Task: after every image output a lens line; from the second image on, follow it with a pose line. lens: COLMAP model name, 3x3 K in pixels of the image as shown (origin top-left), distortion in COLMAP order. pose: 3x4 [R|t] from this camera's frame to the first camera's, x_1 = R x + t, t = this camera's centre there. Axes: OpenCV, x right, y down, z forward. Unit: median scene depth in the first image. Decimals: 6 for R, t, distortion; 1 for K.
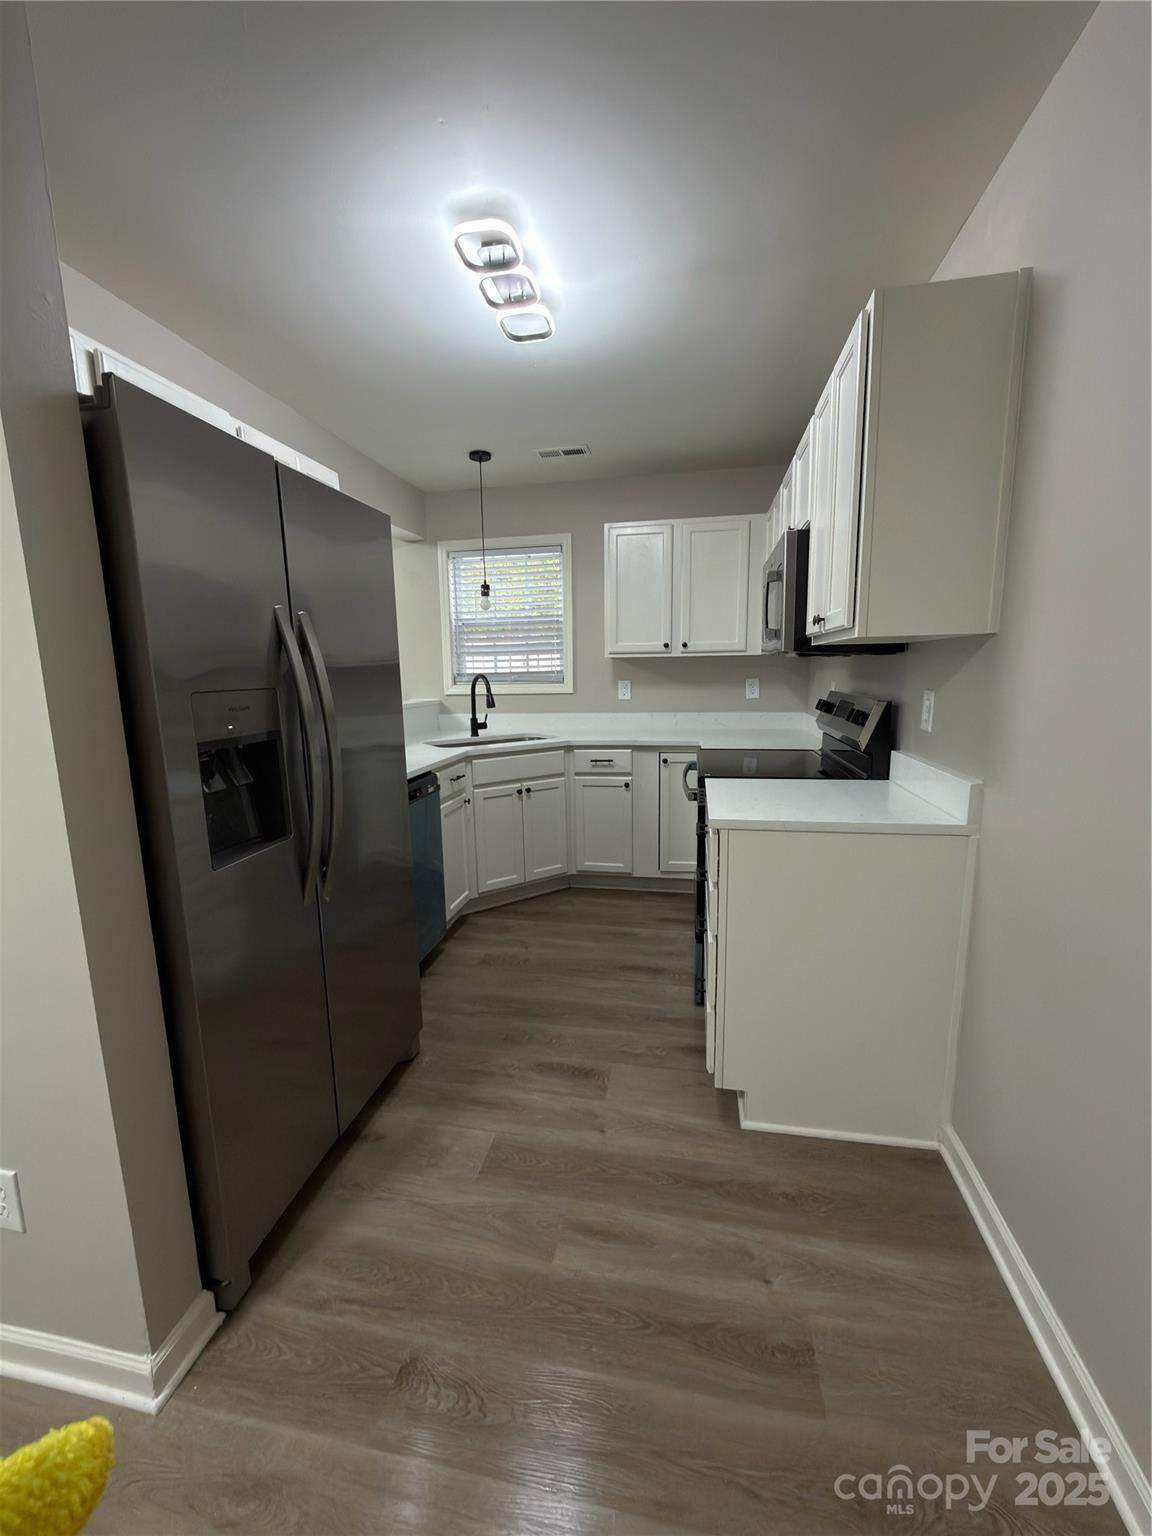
lens RADIAL K [[610.8, 0, 576.0], [0, 610.8, 768.0], [0, 0, 1]] dist [-0.001690, -0.000131]
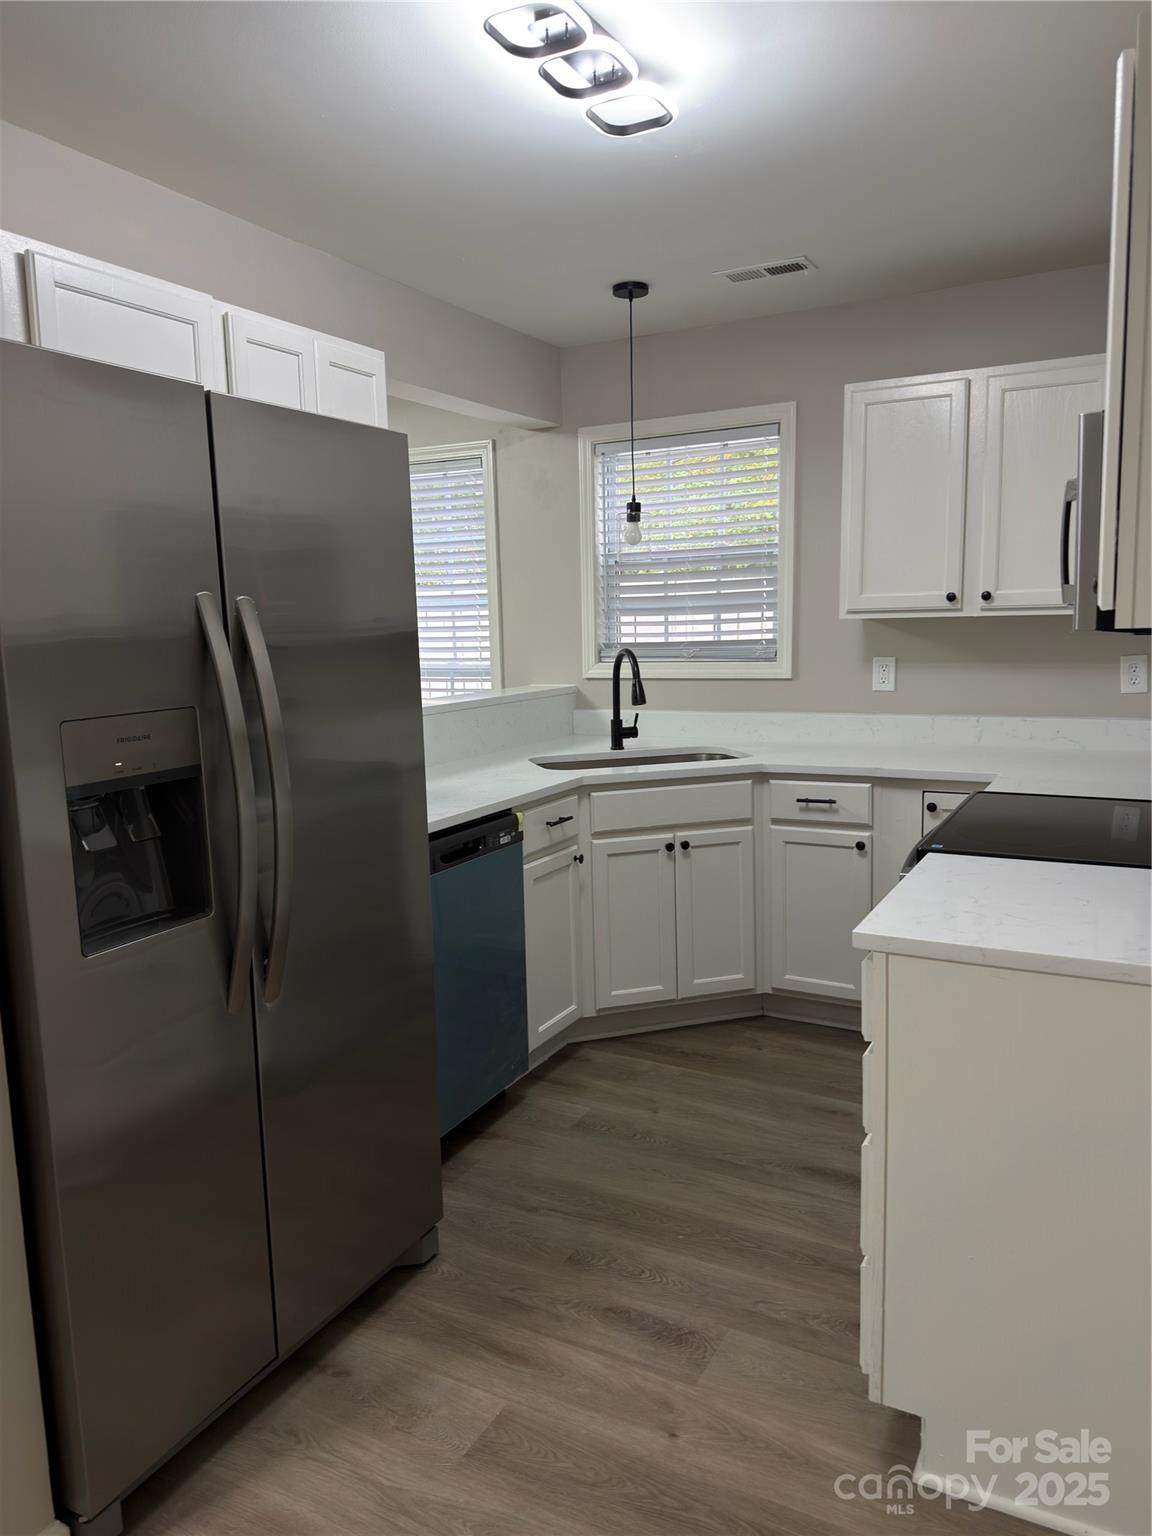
lens RADIAL K [[1074.3, 0, 582.6], [0, 1074.3, 767.0], [0, 0, 1]] dist [0.102005, -0.129900]
pose [[0.955808, 0.035308, -0.291865, 0.133194], [-0.039891, 0.999156, -0.009763, -0.026391], [0.291274, 0.020974, 0.956410, -0.039717]]
